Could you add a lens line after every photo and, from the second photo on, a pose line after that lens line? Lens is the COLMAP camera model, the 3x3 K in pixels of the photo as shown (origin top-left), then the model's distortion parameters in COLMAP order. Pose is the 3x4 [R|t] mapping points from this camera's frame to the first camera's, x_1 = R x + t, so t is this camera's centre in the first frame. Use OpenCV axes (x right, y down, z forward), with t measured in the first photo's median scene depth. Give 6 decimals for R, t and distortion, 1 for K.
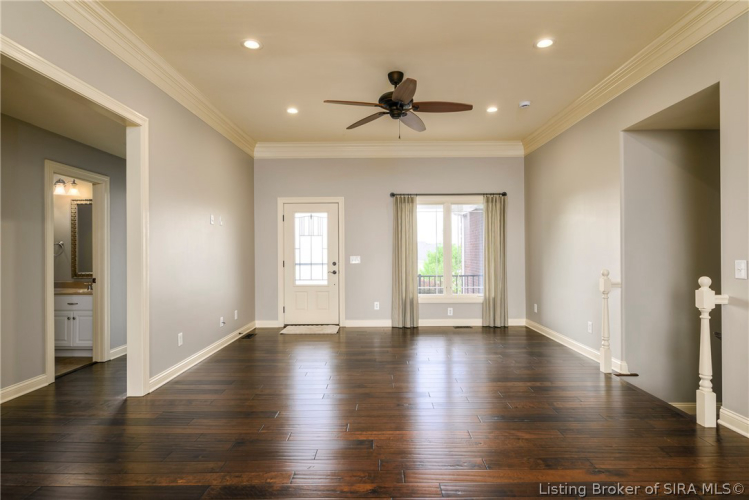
lens RADIAL K [[411.3, 0, 373.8], [0, 411.3, 252.2], [0, 0, 1]] dist [0.019141, 0.000738]
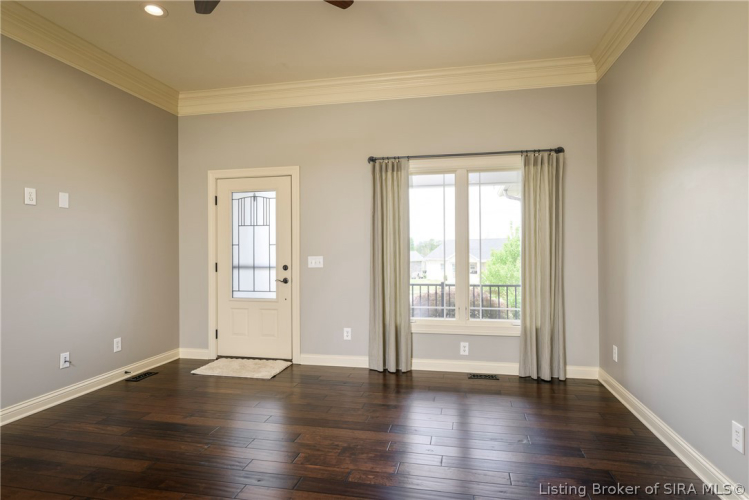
lens RADIAL K [[411.3, 0, 384.2], [0, 411.3, 248.8], [0, 0, 1]] dist [0.019141, 0.000738]
pose [[0.979759, 0.000636, -0.200177, 0.192096], [-0.001877, 0.999980, -0.006010, 0.001368], [0.200170, 0.006264, 0.979741, 0.382385]]
